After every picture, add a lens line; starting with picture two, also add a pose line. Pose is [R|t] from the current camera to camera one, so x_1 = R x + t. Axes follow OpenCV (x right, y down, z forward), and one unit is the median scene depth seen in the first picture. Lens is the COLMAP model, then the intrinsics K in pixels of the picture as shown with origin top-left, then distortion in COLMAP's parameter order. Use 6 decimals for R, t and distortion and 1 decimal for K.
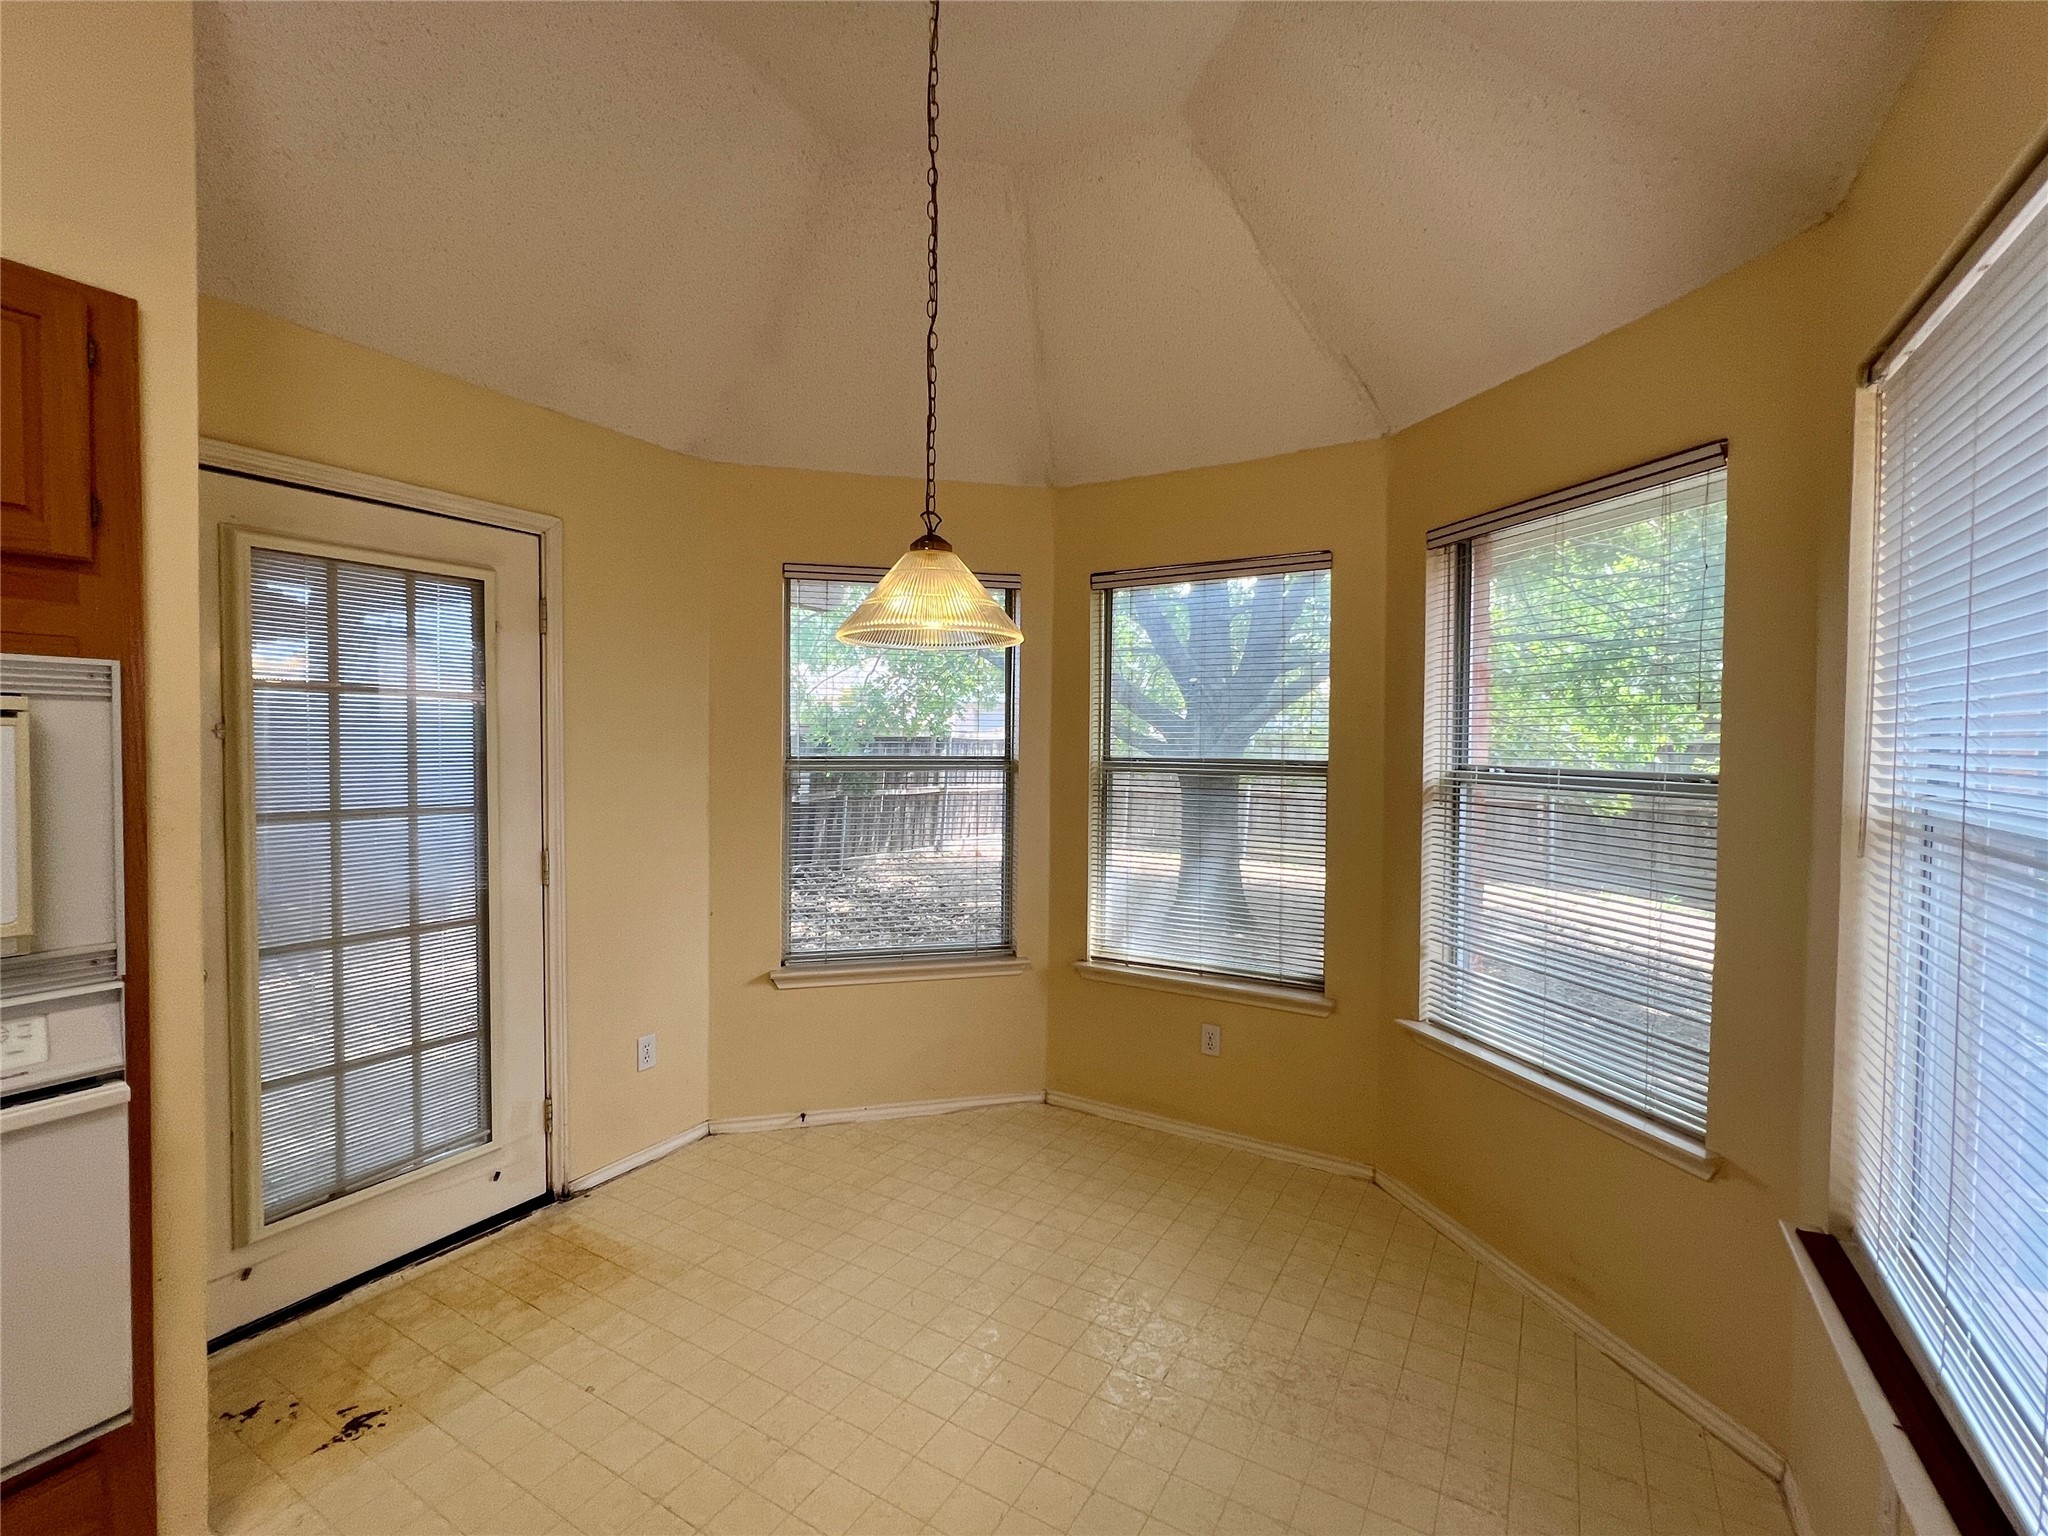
lens RADIAL K [[914.7, 0, 1013.4], [0, 914.7, 763.5], [0, 0, 1]] dist [-0.005205, 0.001174]
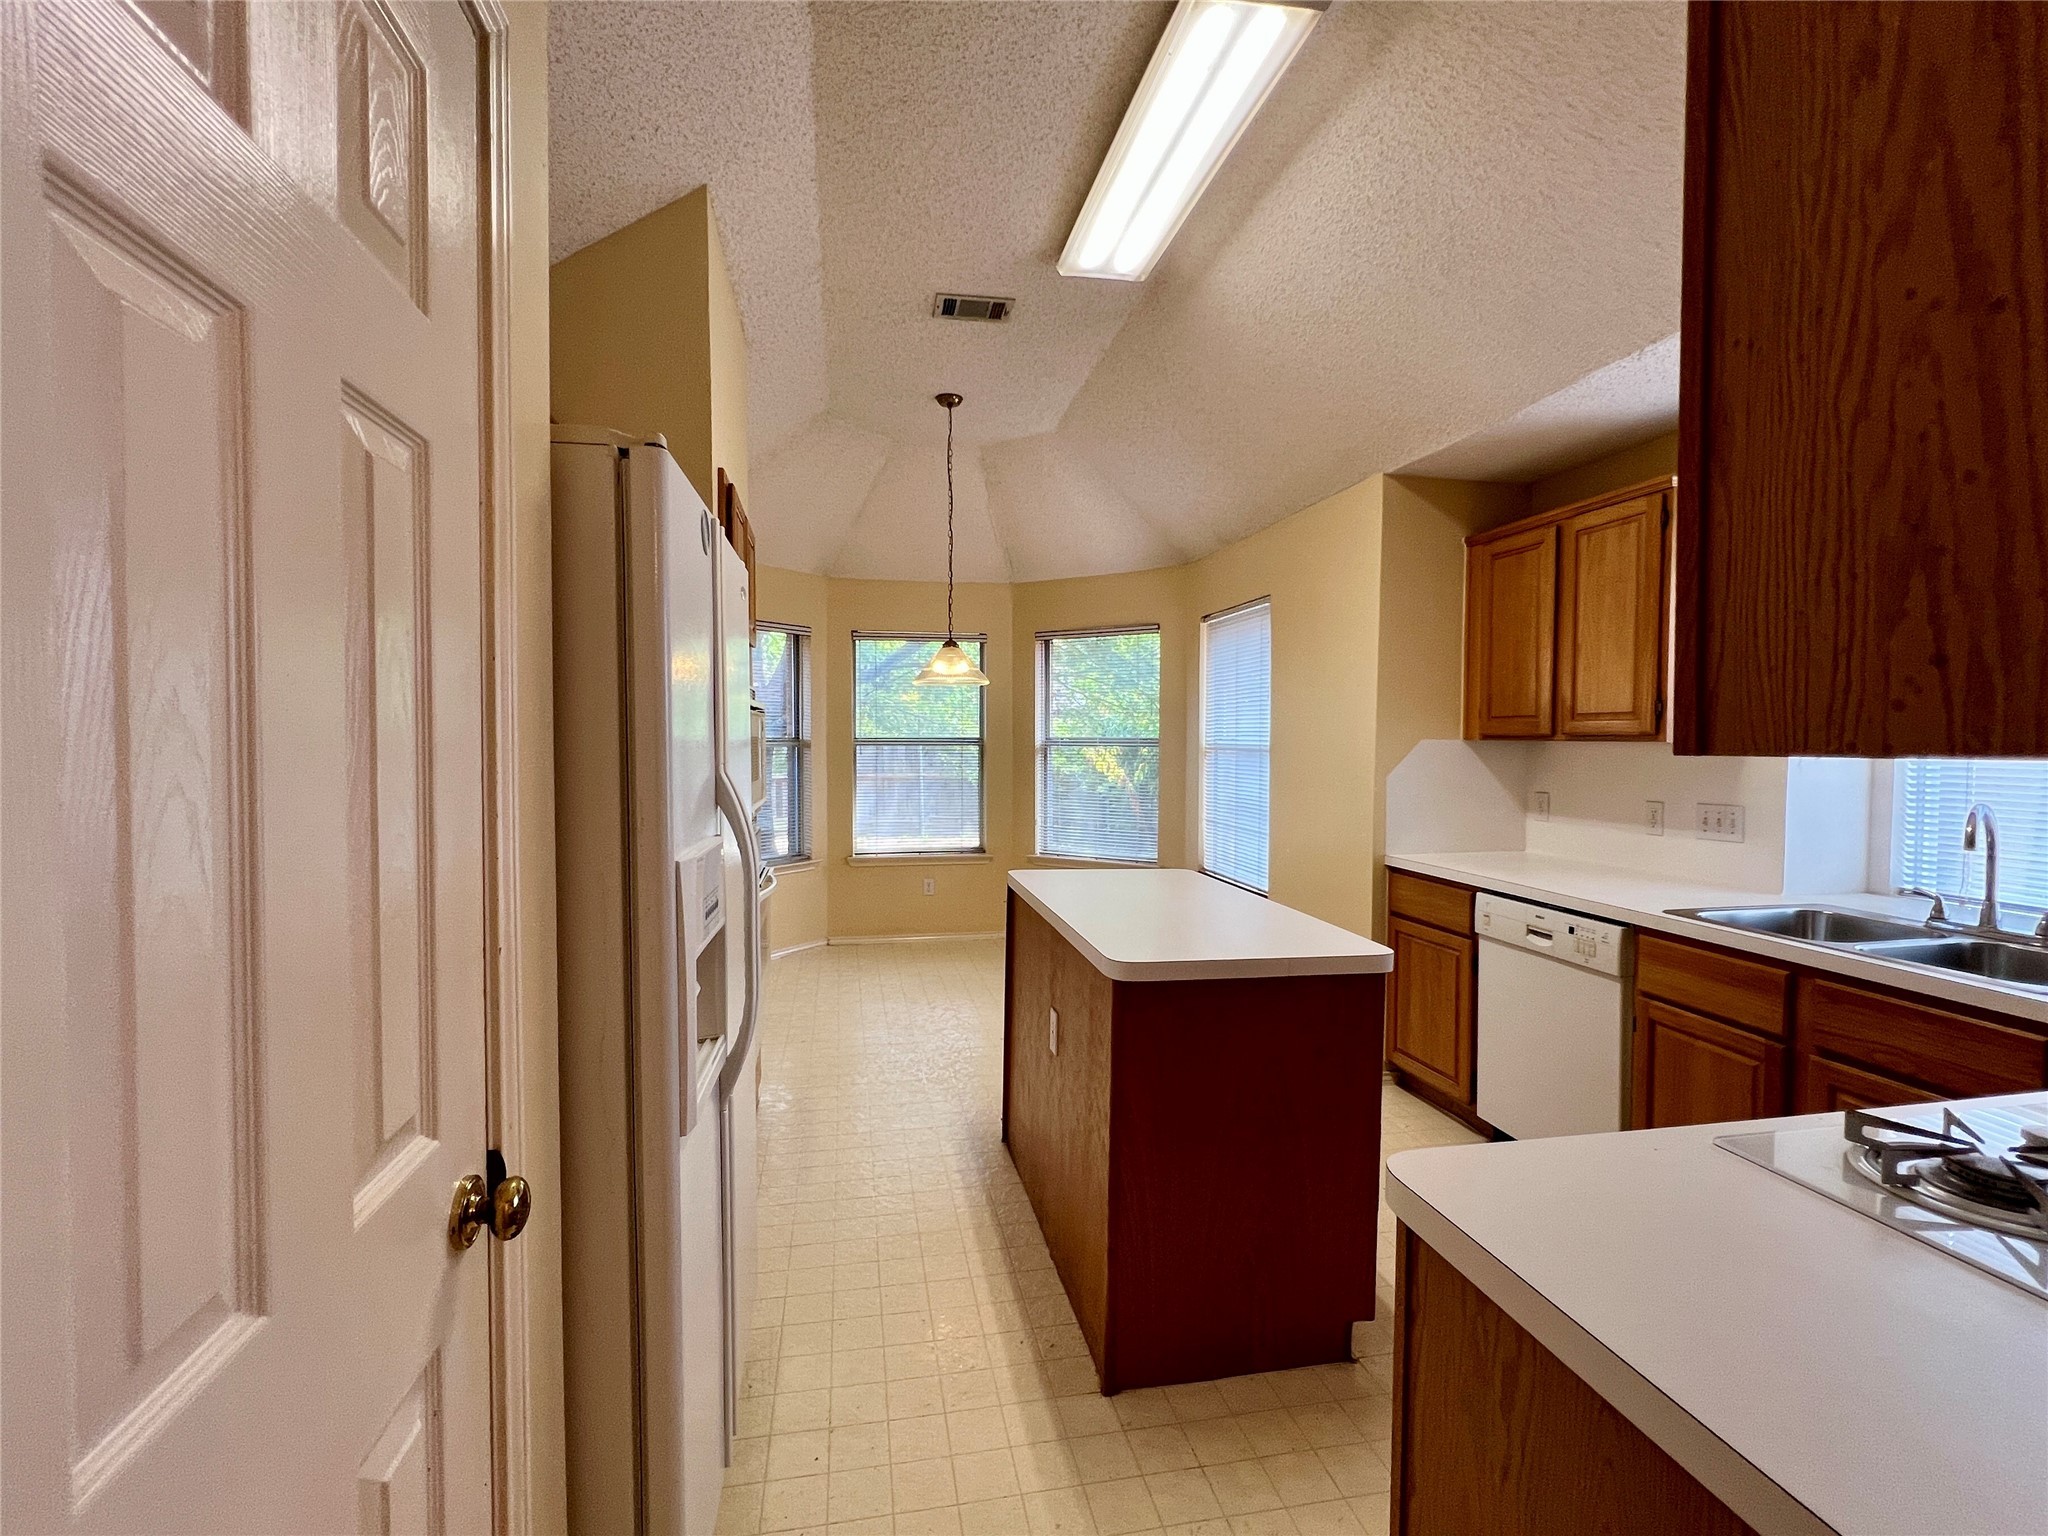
lens RADIAL K [[914.7, 0, 1019.5], [0, 914.7, 761.7], [0, 0, 1]] dist [-0.005205, 0.001174]
pose [[0.737360, -0.018064, 0.675259, -1.073577], [0.018639, 0.999806, 0.006393, 0.044568], [-0.675243, 0.007872, 0.737553, -0.602505]]
